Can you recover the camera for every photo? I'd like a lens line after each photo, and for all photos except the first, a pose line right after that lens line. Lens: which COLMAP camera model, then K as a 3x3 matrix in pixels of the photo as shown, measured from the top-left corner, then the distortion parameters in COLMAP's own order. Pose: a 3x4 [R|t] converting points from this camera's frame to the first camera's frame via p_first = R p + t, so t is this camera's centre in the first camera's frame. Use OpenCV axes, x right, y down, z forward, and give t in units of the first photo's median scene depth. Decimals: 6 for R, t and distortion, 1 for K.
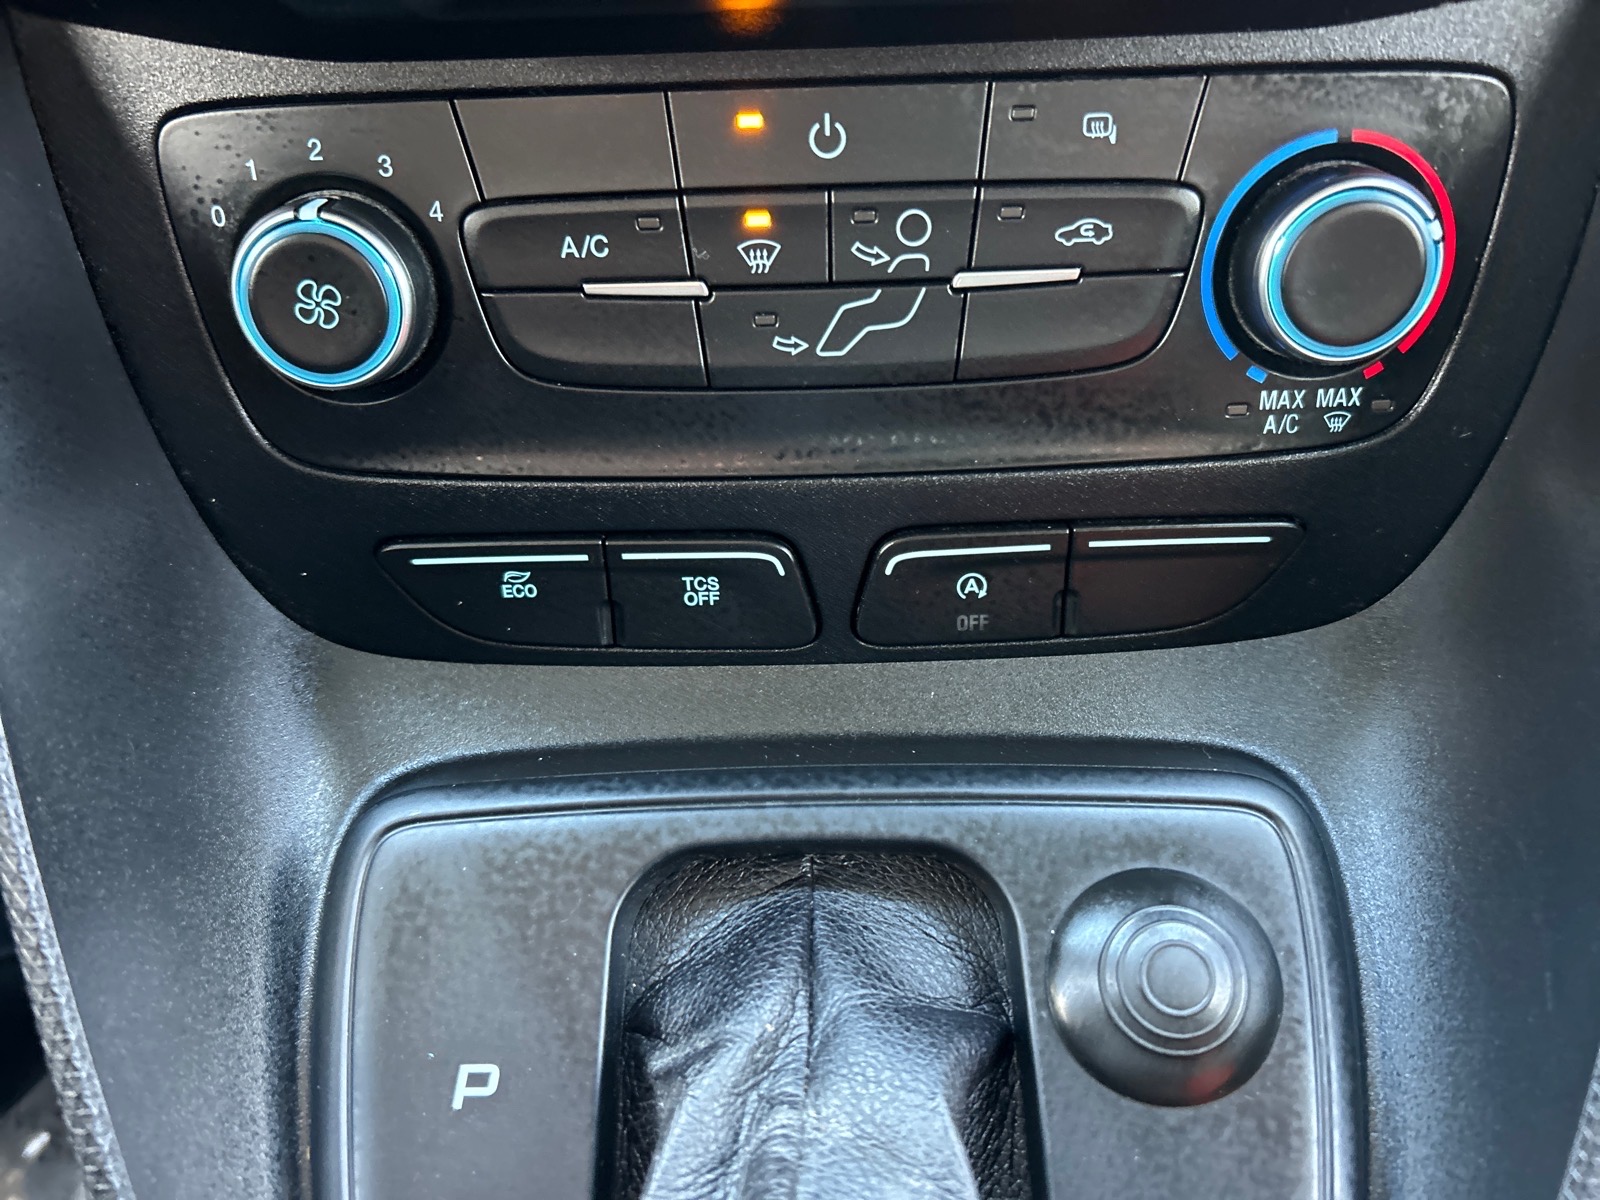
lens RADIAL K [[1209.1, 0, 791.8], [0, 1209.1, 596.6], [0, 0, 1]] dist [0.038209, -0.042460]
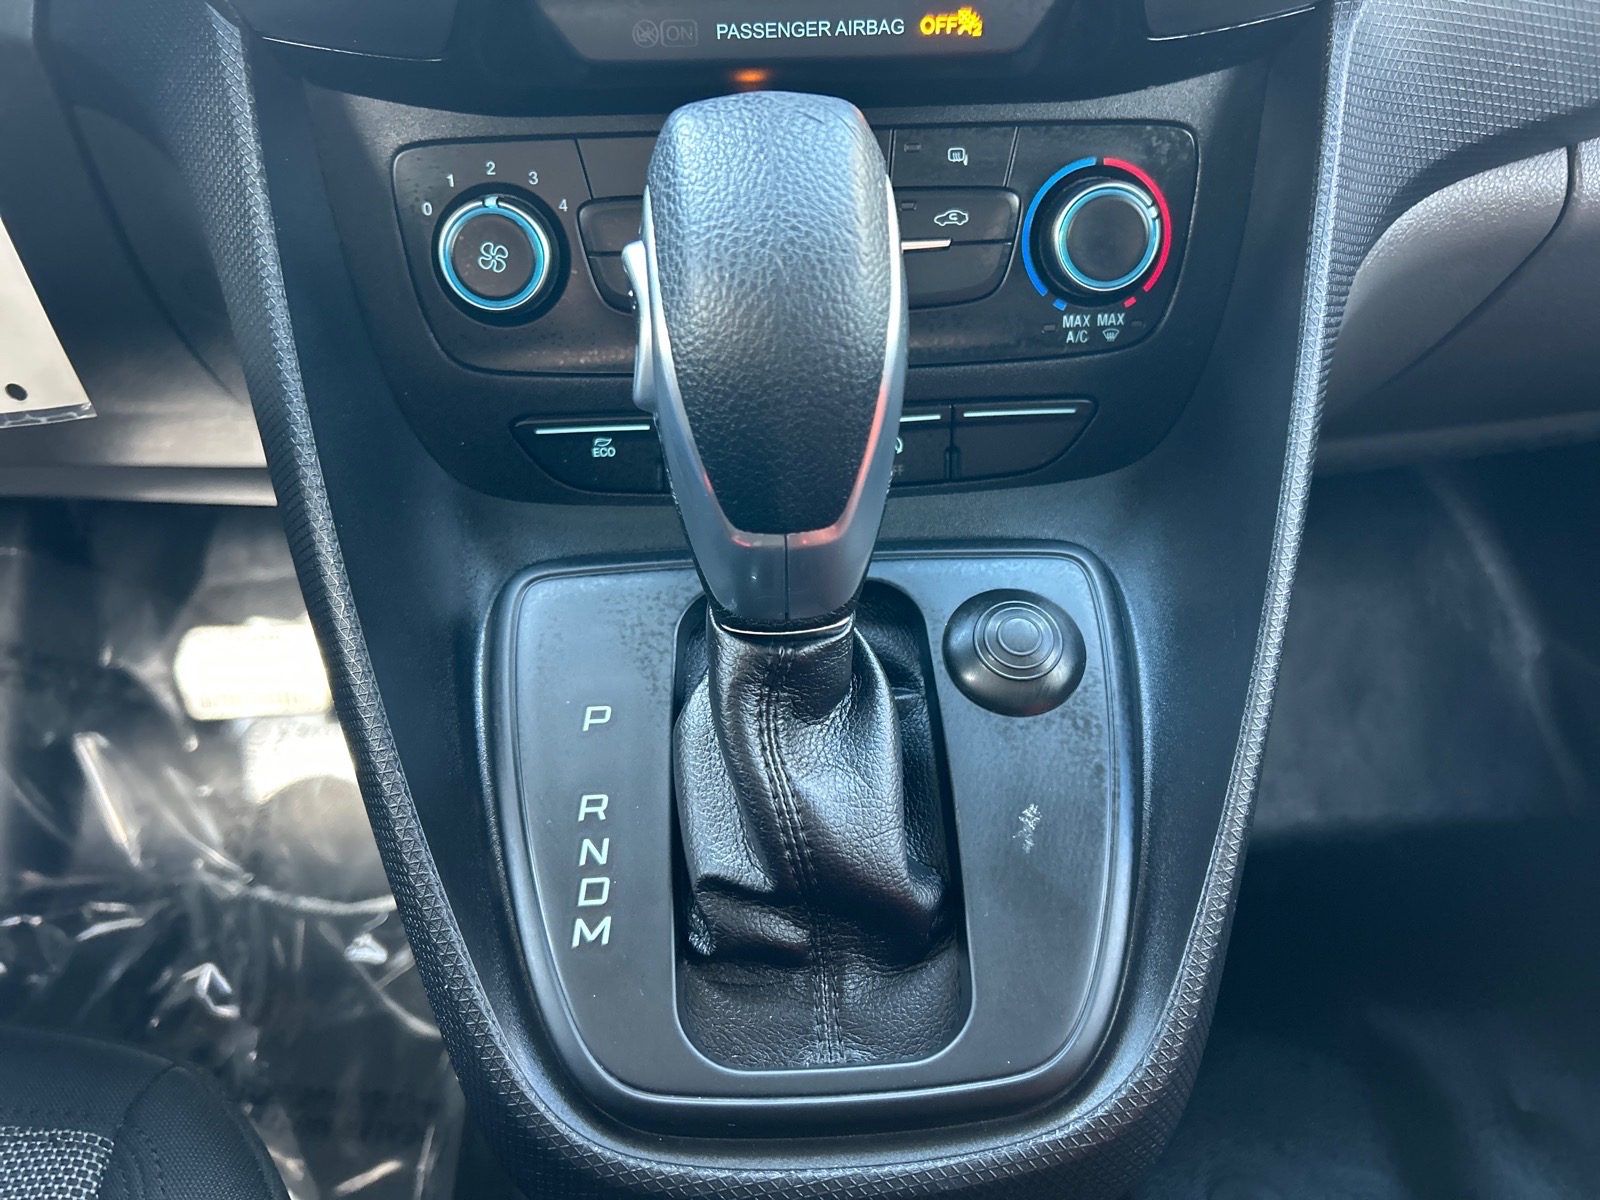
lens RADIAL K [[1223.3, 0, 786.9], [0, 1223.3, 595.5], [0, 0, 1]] dist [0.136582, -0.250099]
pose [[0.998412, -0.016065, 0.053991, -0.089296], [0.022673, 0.992009, -0.124116, 0.431844], [-0.051565, 0.125143, 0.990798, -0.629974]]
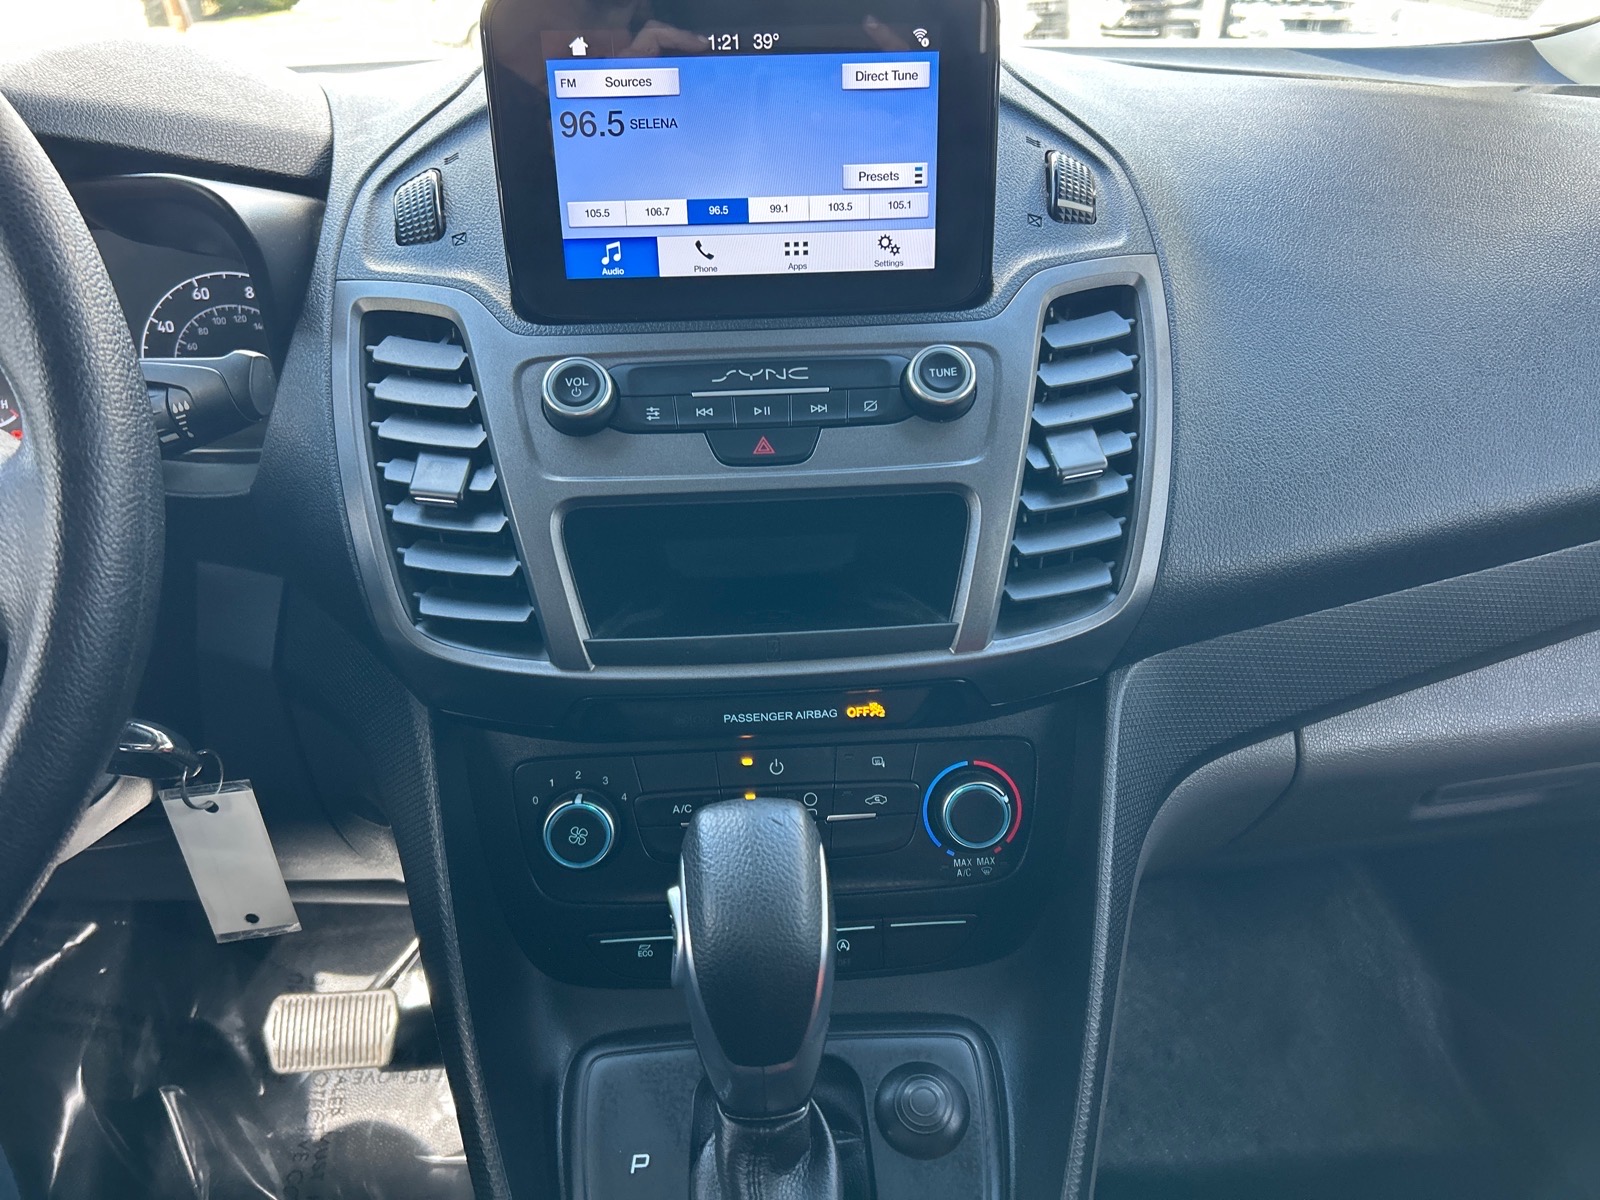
lens RADIAL K [[1229.8, 0, 795.6], [0, 1229.8, 602.9], [0, 0, 1]] dist [0.032963, -0.036836]
pose [[0.998352, -0.012108, 0.056099, -0.073297], [0.029657, 0.945704, -0.323672, 0.148291], [-0.049134, 0.324802, 0.944505, -1.617831]]
